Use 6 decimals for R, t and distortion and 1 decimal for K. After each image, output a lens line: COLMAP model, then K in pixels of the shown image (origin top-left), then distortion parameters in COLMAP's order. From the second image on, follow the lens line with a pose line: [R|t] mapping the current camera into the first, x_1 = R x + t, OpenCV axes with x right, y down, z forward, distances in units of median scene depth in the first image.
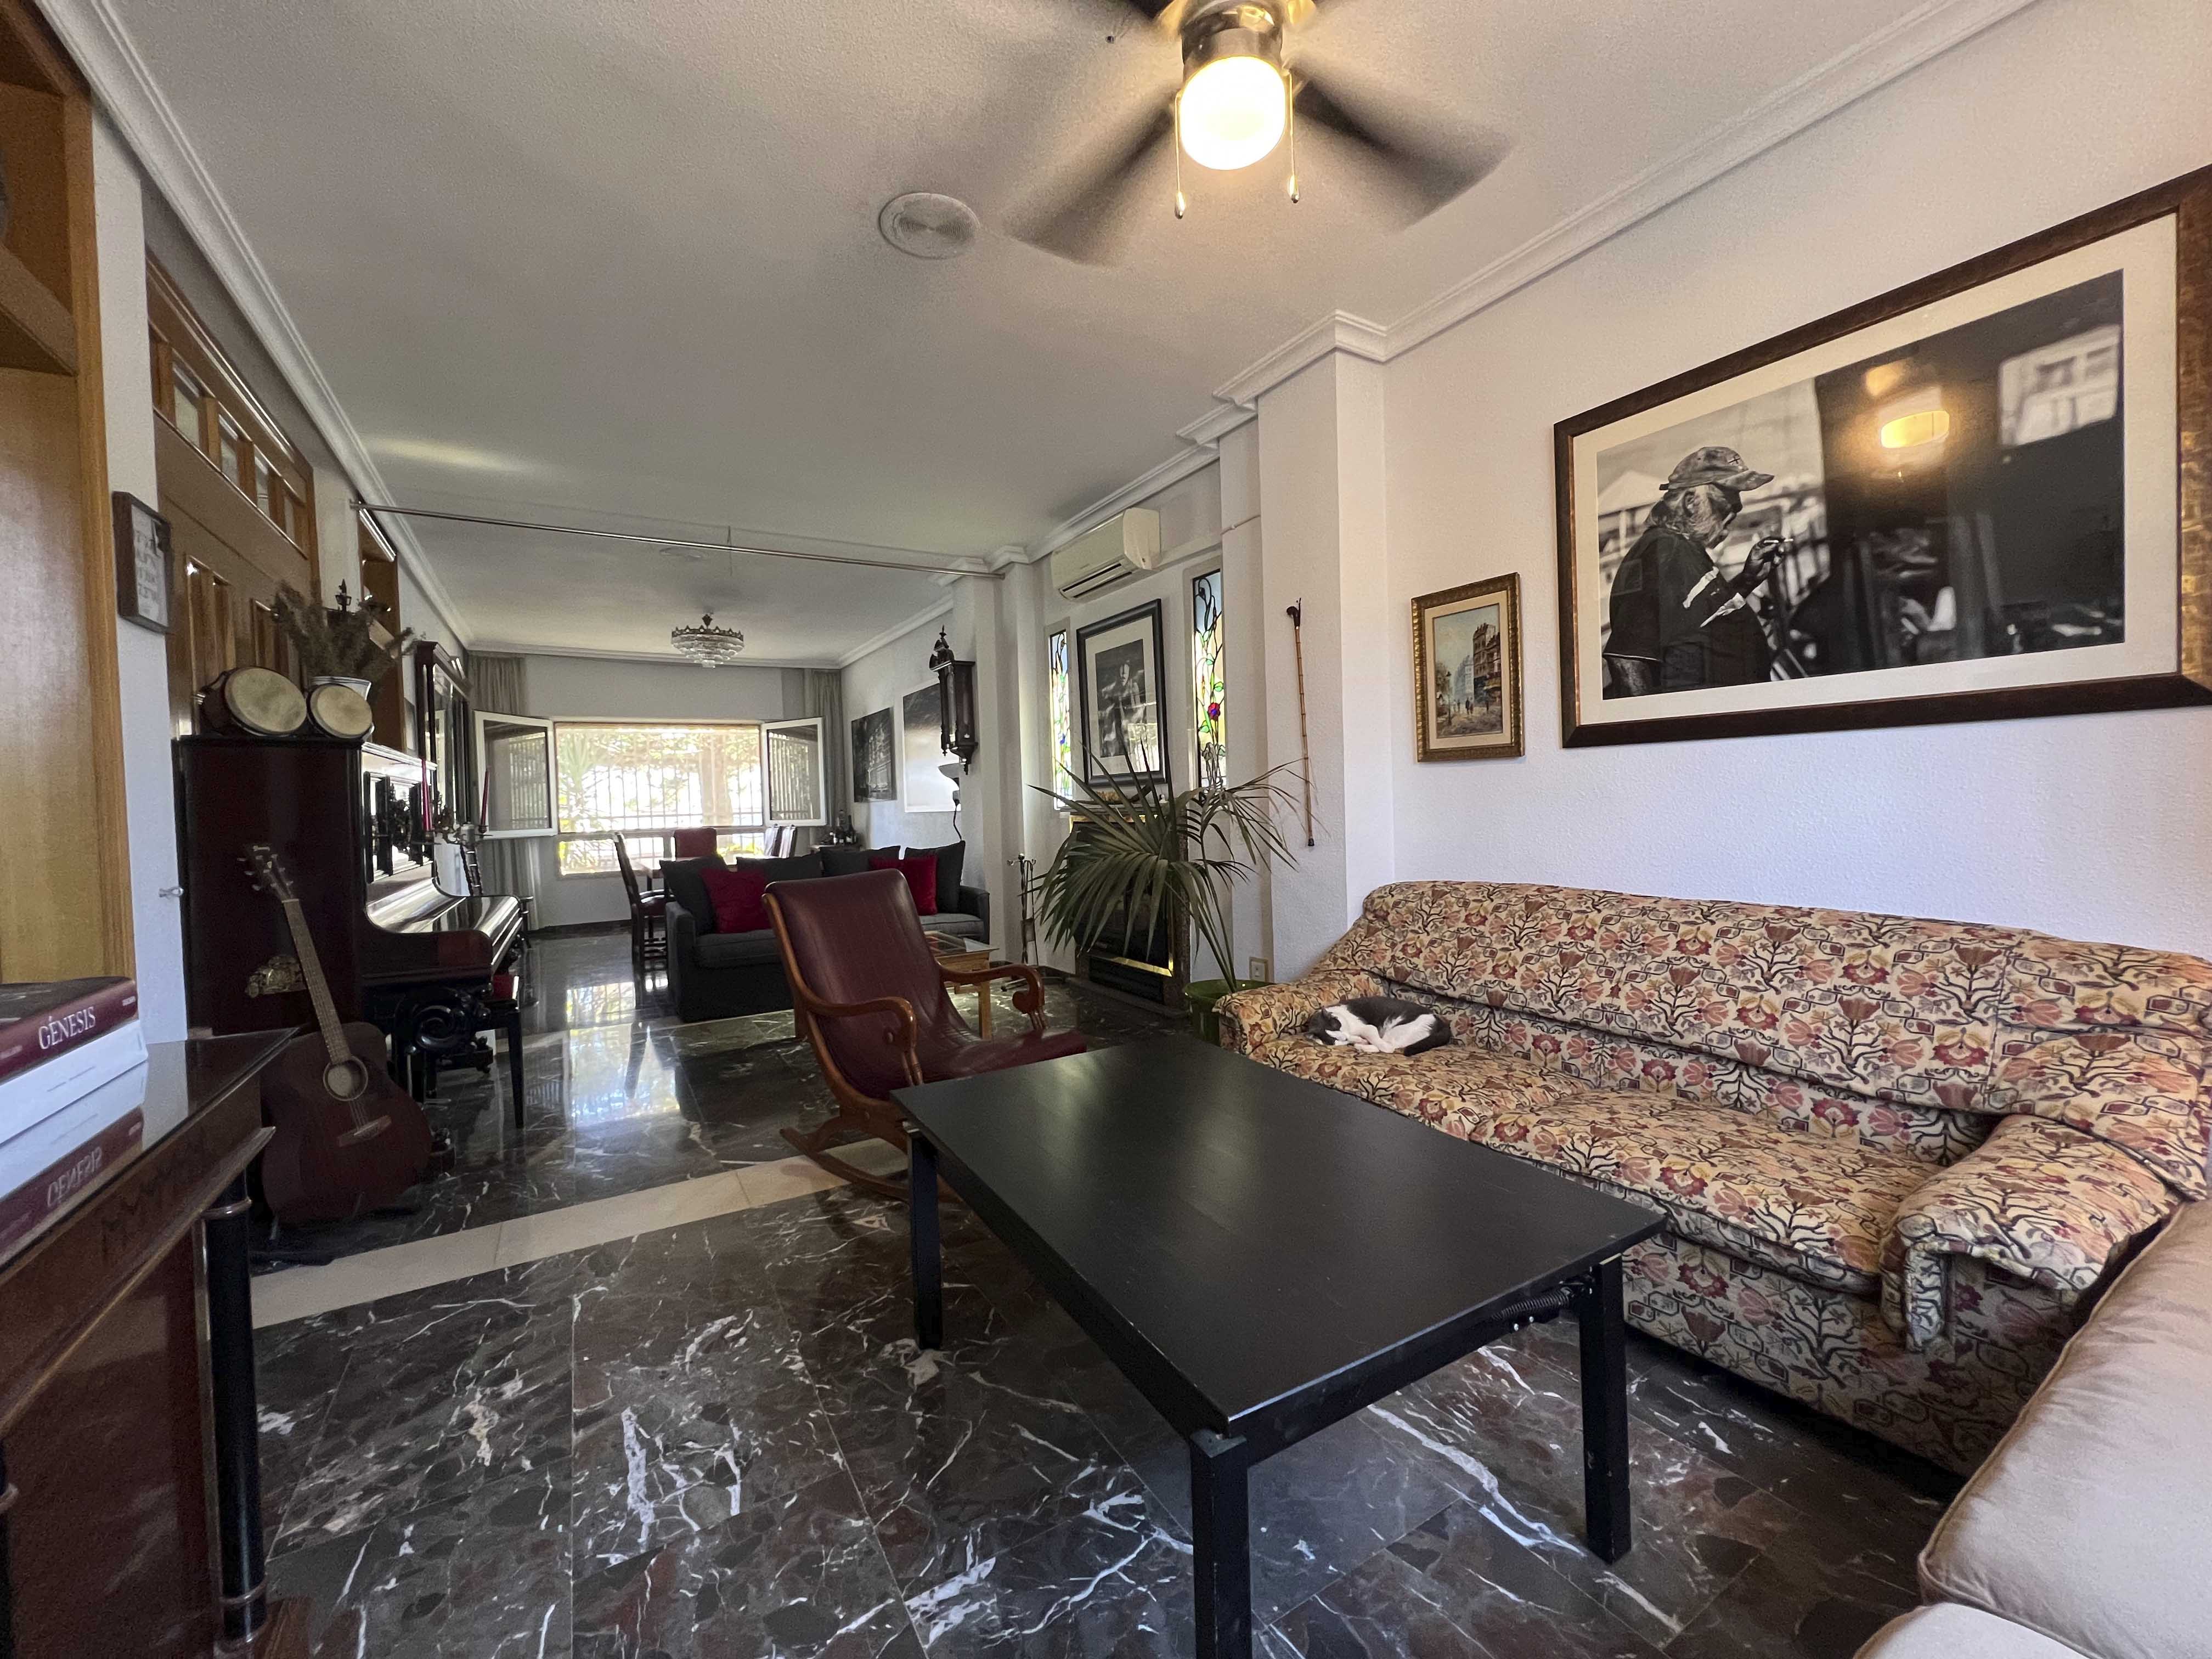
lens RADIAL K [[883.9, 0, 1106.1], [0, 883.9, 820.6], [0, 0, 1]] dist [-0.002029, 0.000237]
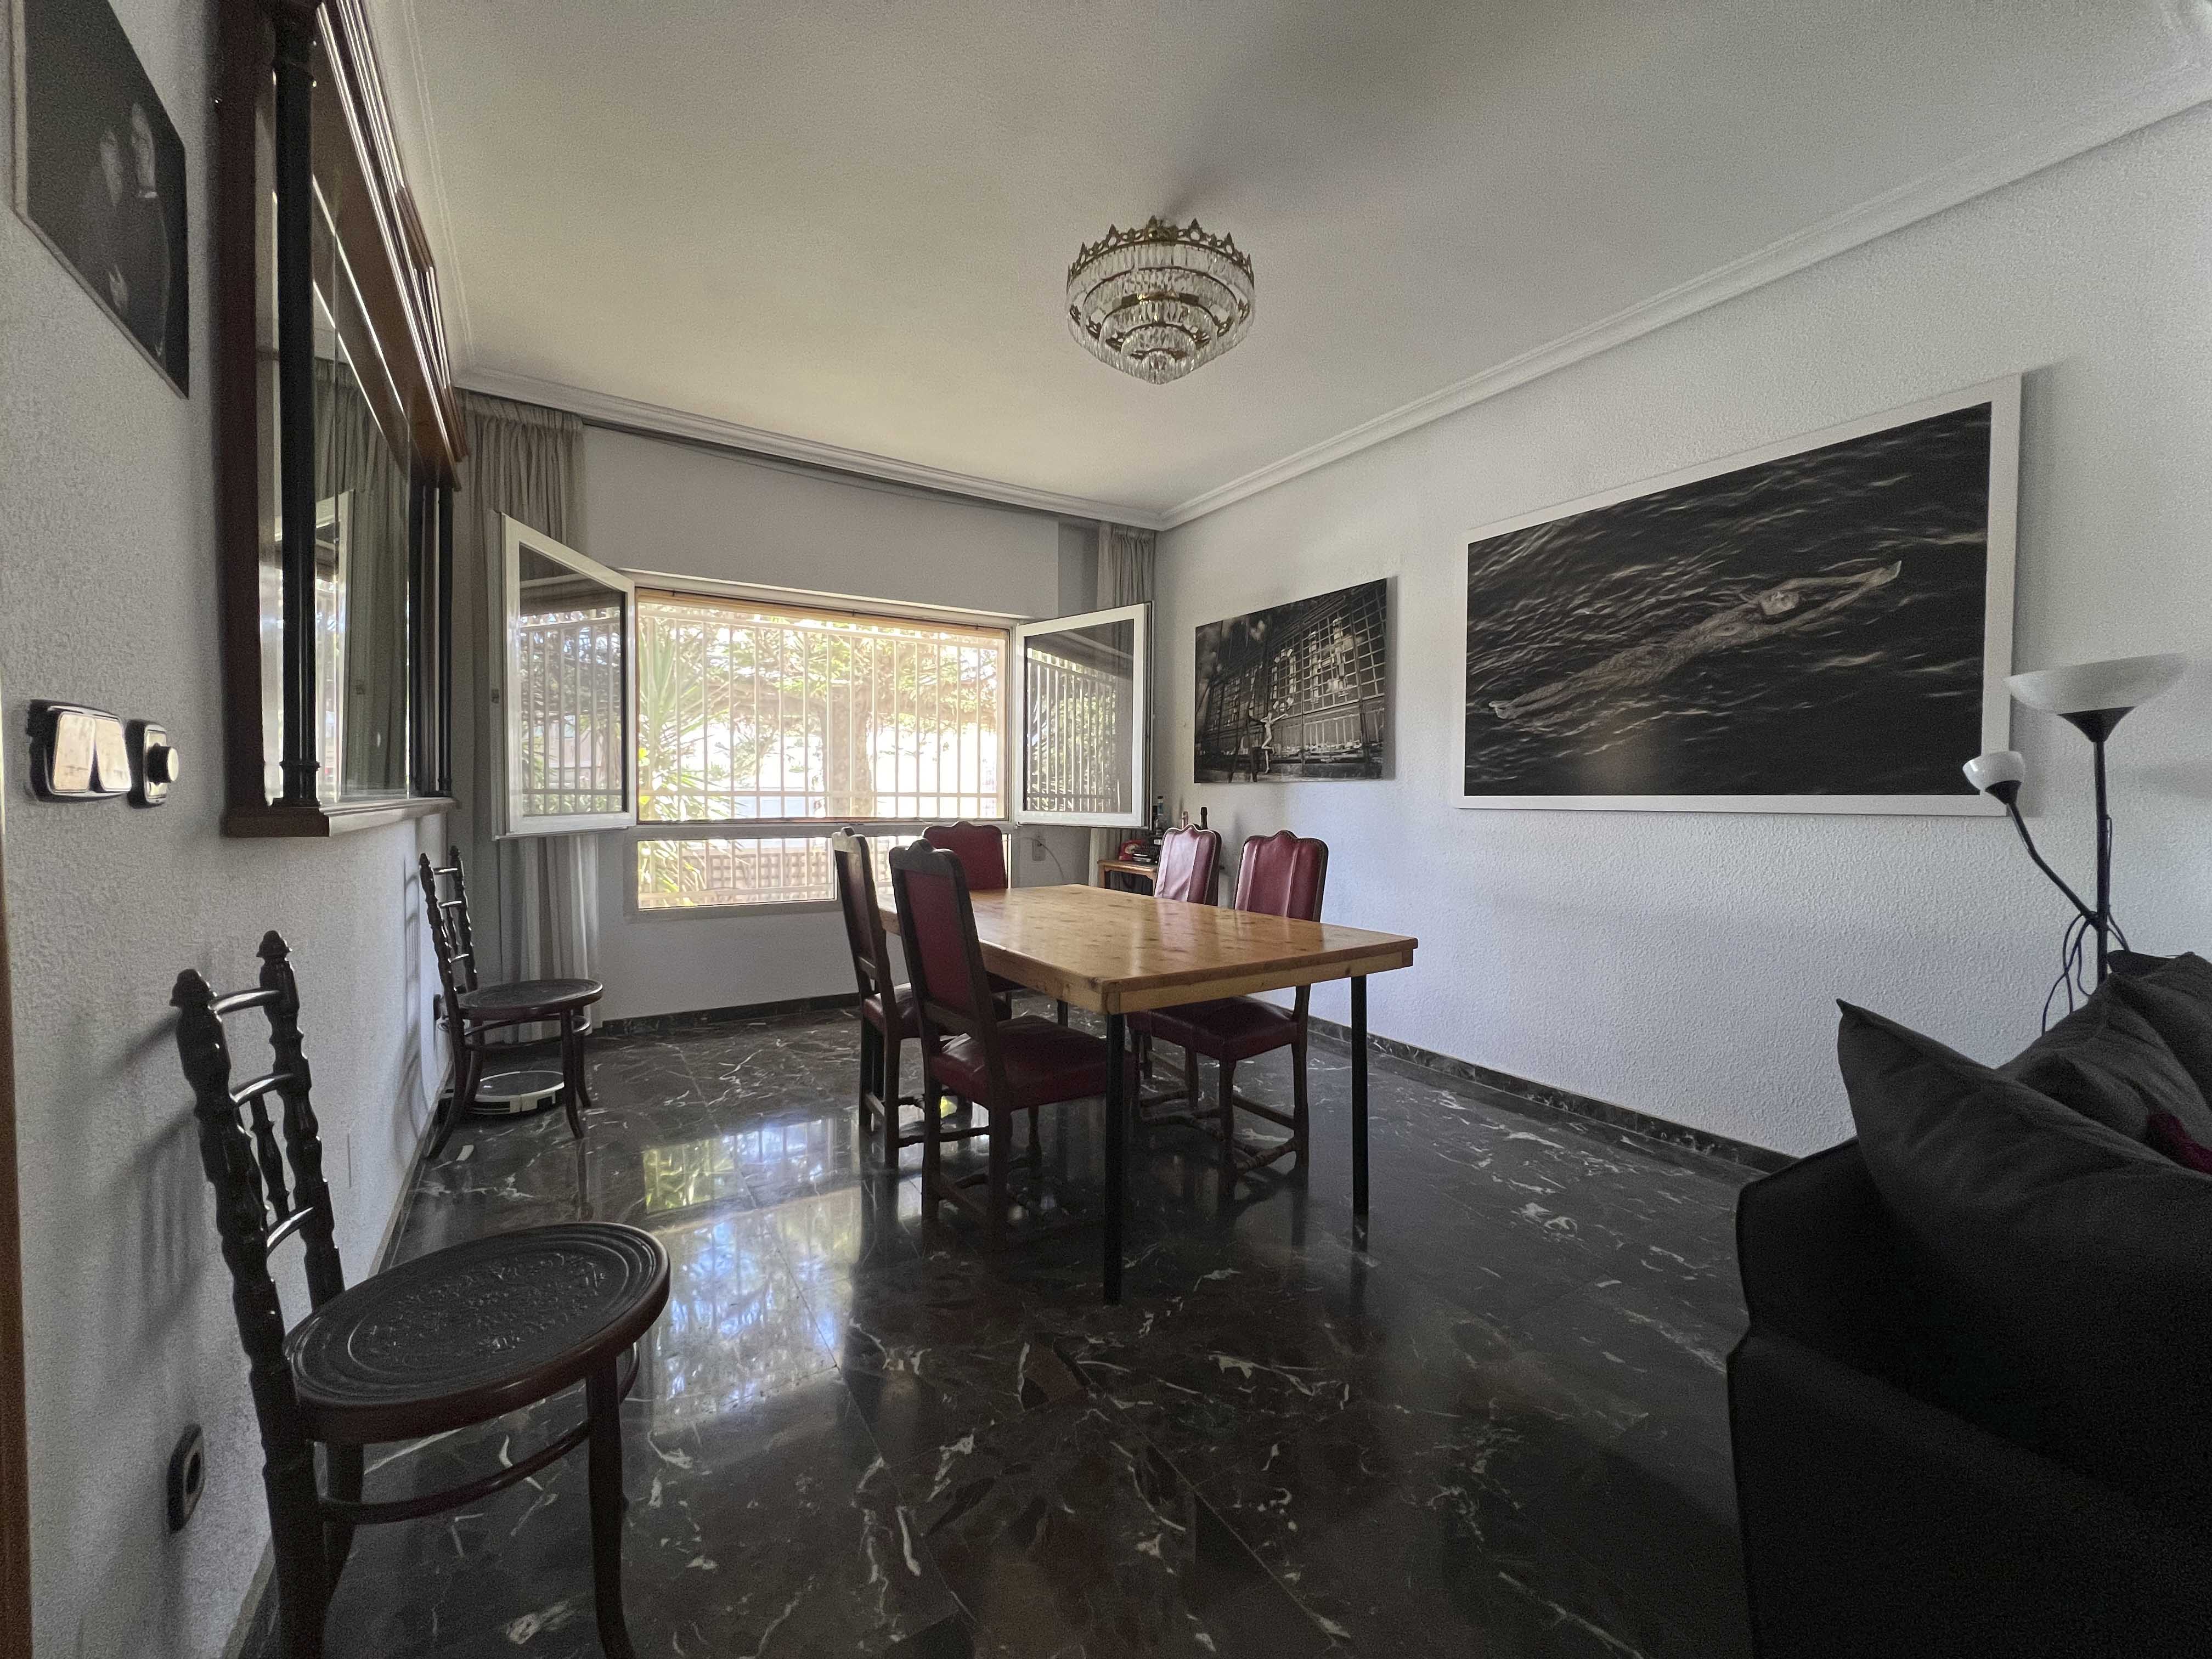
lens RADIAL K [[883.9, 0, 1108.0], [0, 883.9, 823.9], [0, 0, 1]] dist [-0.002029, 0.000237]
pose [[0.998949, 0.036594, 0.027618, -1.166361], [-0.036910, 0.999258, 0.011013, 0.000991], [-0.027194, -0.012021, 0.999558, 1.592090]]
